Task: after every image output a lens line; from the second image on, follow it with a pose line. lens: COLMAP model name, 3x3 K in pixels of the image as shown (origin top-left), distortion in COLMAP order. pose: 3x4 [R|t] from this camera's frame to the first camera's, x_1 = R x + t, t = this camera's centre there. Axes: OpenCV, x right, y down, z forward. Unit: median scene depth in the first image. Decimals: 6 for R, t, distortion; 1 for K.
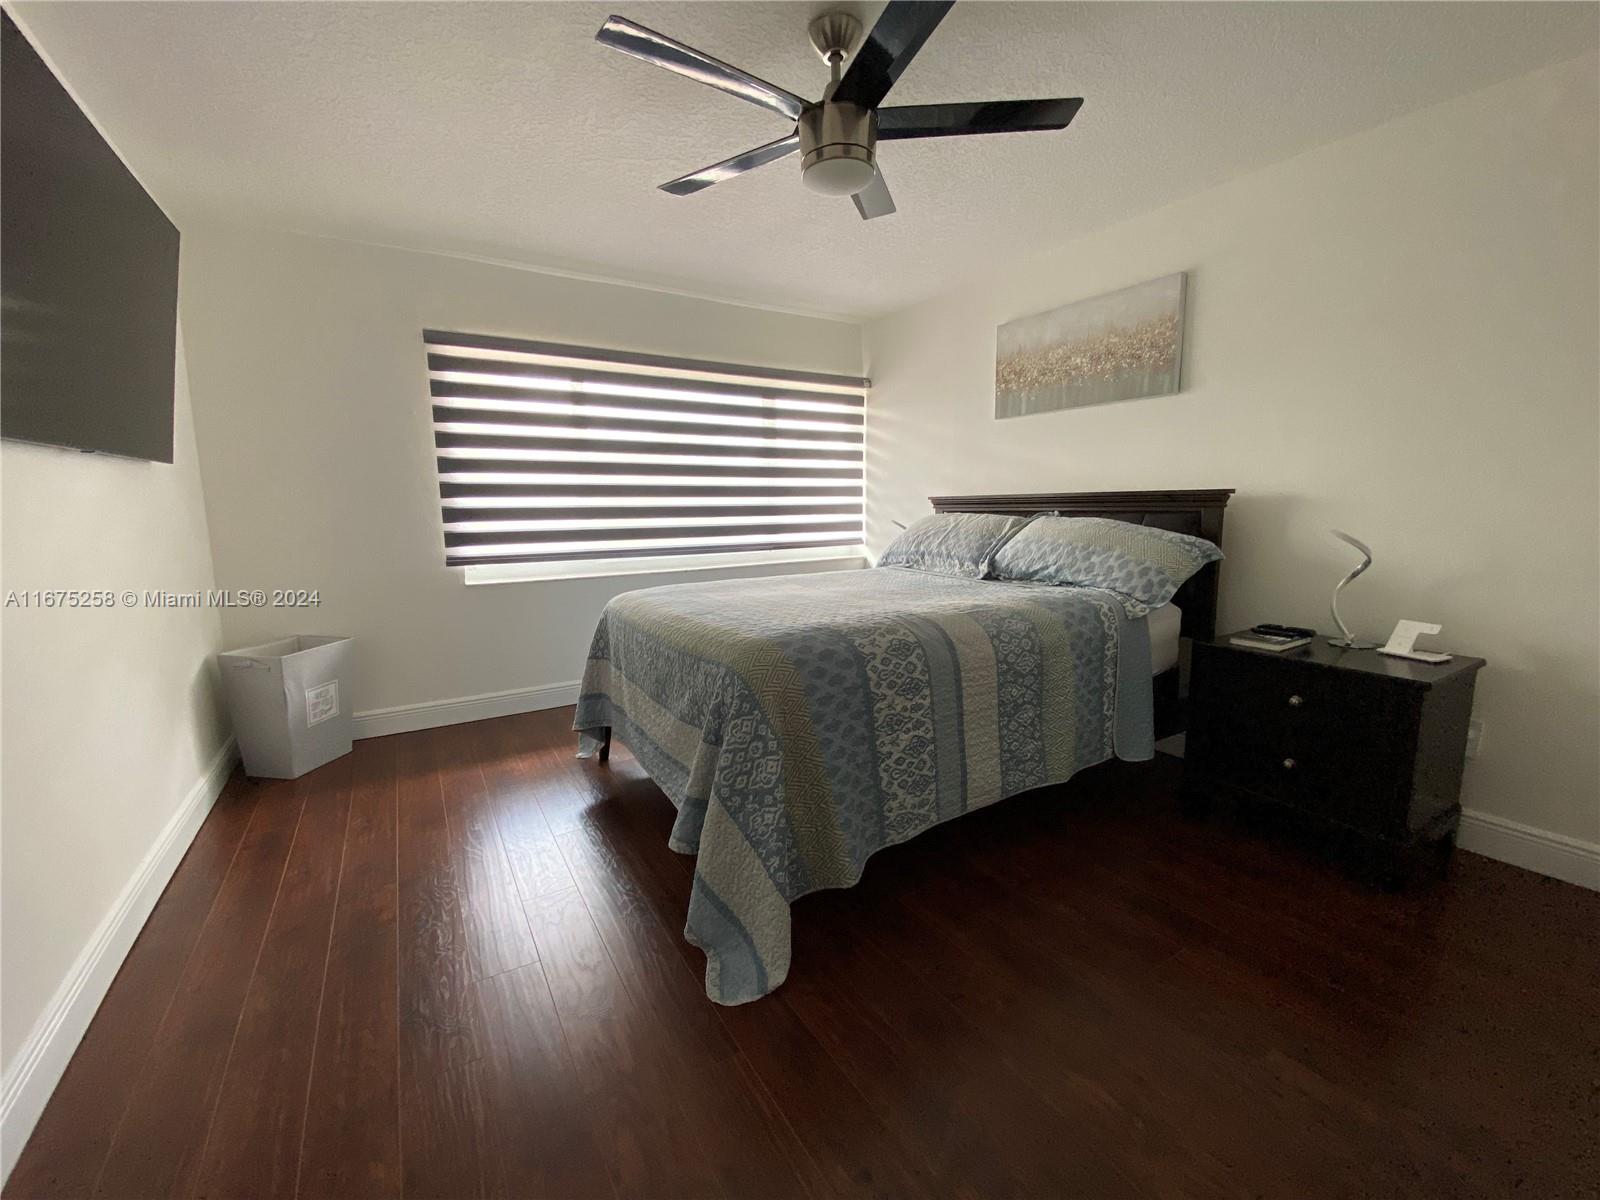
lens RADIAL K [[639.7, 0, 799.8], [0, 639.7, 595.6], [0, 0, 1]] dist [0.027432, -0.025902]
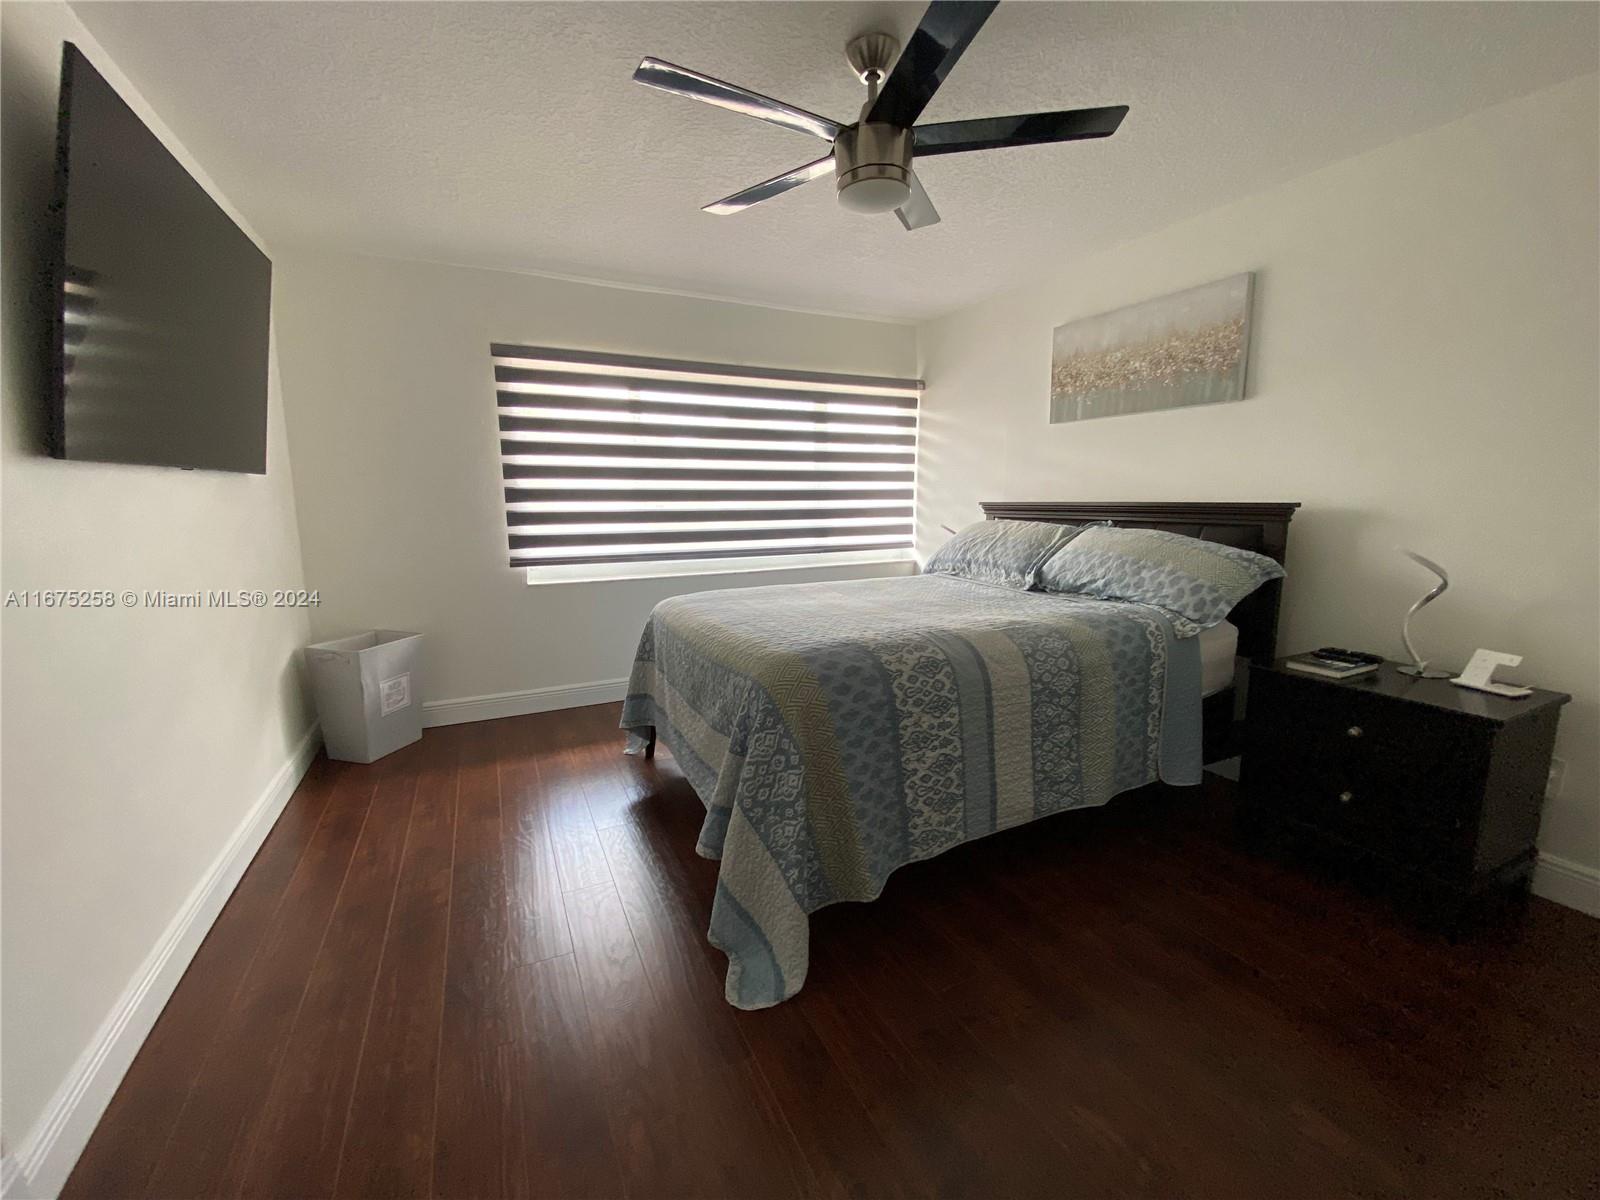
lens RADIAL K [[639.7, 0, 799.8], [0, 639.7, 595.6], [0, 0, 1]] dist [0.027432, -0.025902]
pose [[0.995305, 0.020161, -0.094660, 0.039355], [-0.019300, 0.999764, 0.010006, -0.026561], [0.094839, -0.008132, 0.995459, -0.010999]]
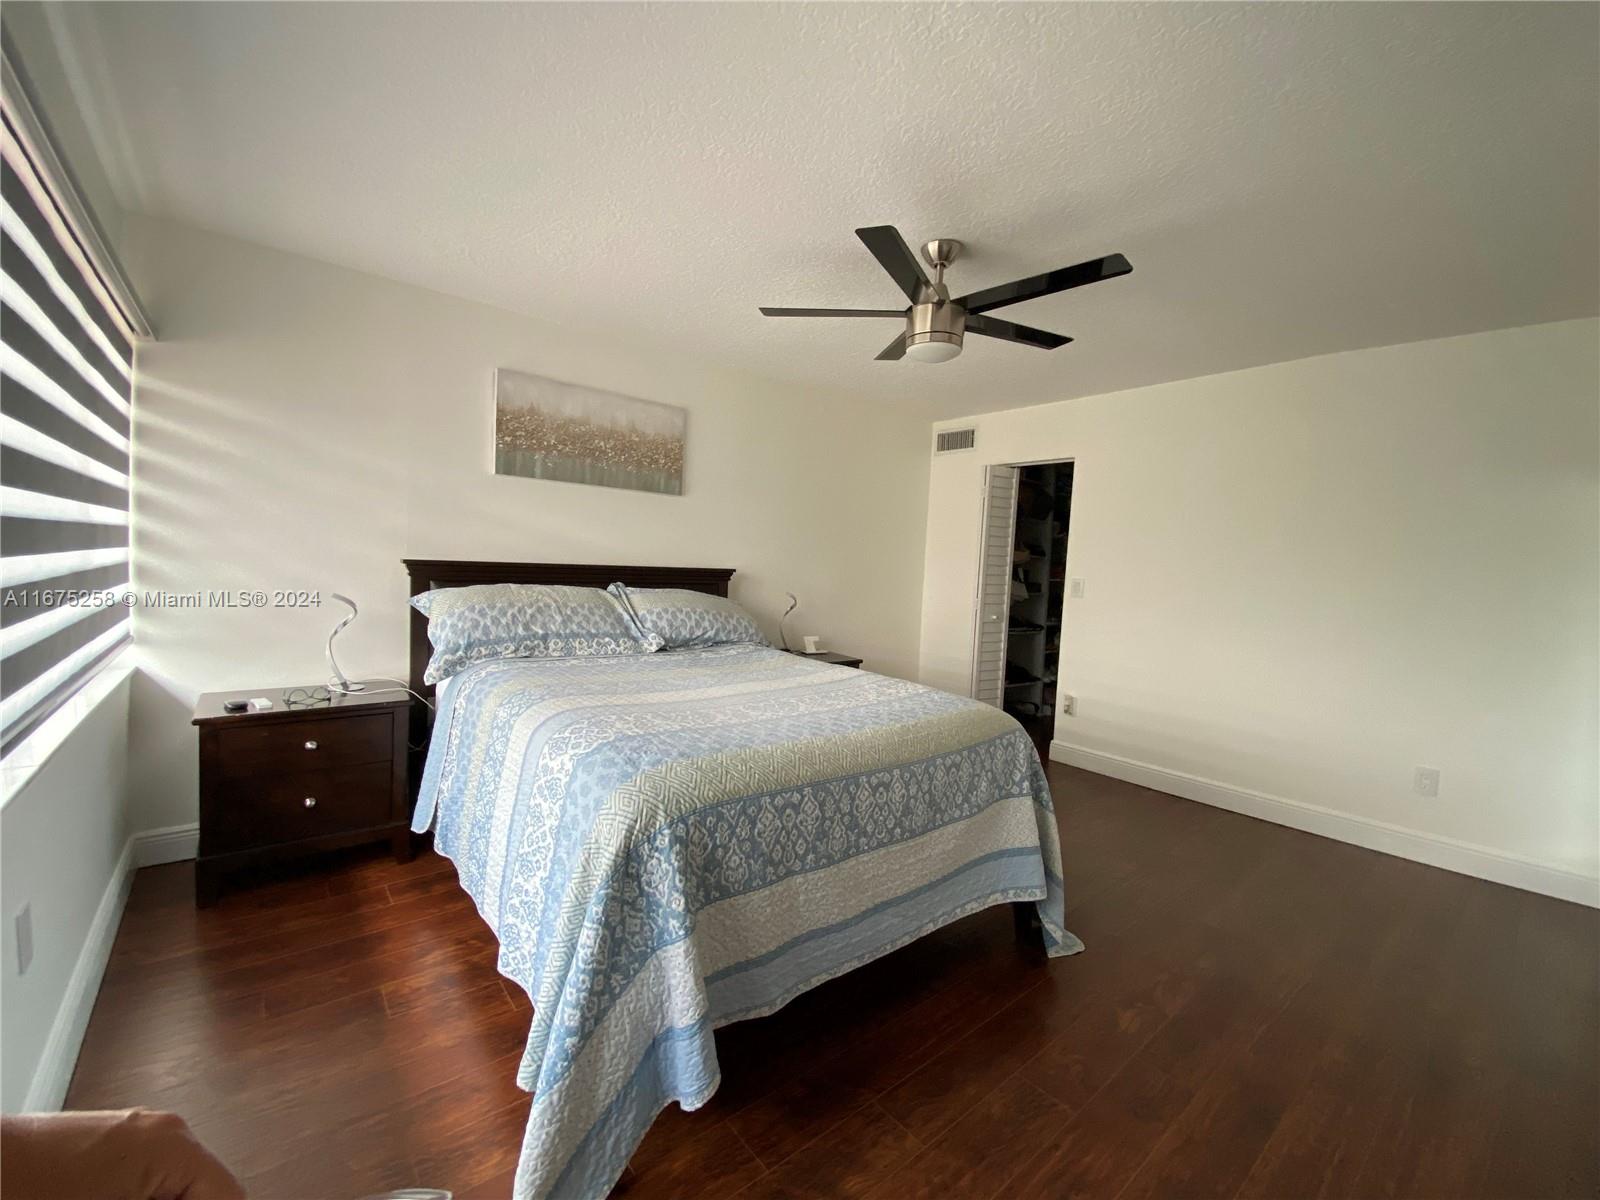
lens RADIAL K [[639.7, 0, 799.8], [0, 639.7, 595.6], [0, 0, 1]] dist [0.027432, -0.025902]
pose [[-0.143697, -0.058972, 0.987863, -0.960081], [0.090790, 0.993228, 0.072499, -0.214458], [-0.985448, 0.100106, -0.137370, 1.145228]]
